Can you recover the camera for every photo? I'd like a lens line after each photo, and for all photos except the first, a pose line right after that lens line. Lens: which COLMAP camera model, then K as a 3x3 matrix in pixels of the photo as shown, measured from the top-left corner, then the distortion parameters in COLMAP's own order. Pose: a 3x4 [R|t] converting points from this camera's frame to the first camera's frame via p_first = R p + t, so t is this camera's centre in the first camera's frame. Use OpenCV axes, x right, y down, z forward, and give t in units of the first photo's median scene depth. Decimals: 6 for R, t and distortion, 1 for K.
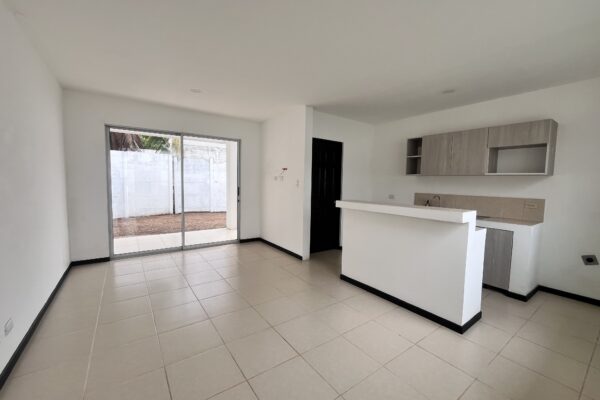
lens RADIAL K [[246.3, 0, 297.8], [0, 246.3, 199.2], [0, 0, 1]] dist [-0.001836, -0.000904]
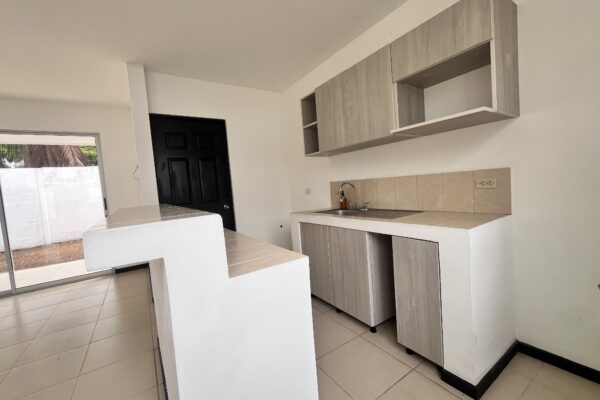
lens RADIAL K [[246.3, 0, 299.2], [0, 246.3, 199.3], [0, 0, 1]] dist [-0.001836, -0.000904]
pose [[0.994357, -0.094998, -0.047223, 0.463510], [0.094479, 0.995440, -0.013121, 0.023191], [0.048254, 0.008585, 0.998798, 0.375494]]
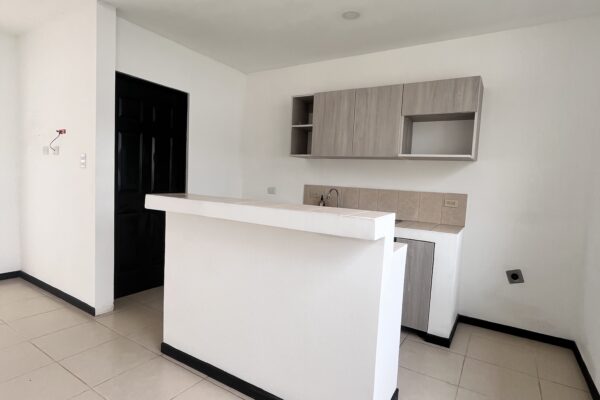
lens RADIAL K [[328.0, 0, 297.2], [0, 328.0, 202.2], [0, 0, 1]] dist [-0.002333, -0.000348]
pose [[0.924541, -0.003517, 0.381067, 0.146179], [-0.002791, 0.999868, 0.015997, 0.007259], [-0.381073, -0.015854, 0.924409, 0.237867]]
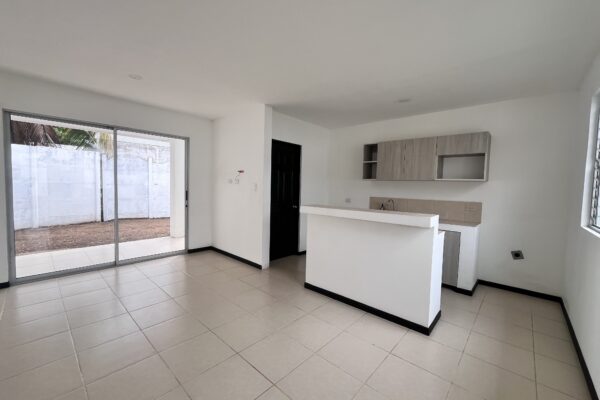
lens RADIAL K [[246.3, 0, 298.0], [0, 246.3, 198.7], [0, 0, 1]] dist [-0.001836, -0.000904]
pose [[0.977479, -0.004685, 0.210982, -0.043046], [0.007552, 0.999890, -0.012784, -0.007252], [-0.210898, 0.014090, 0.977406, 0.057238]]
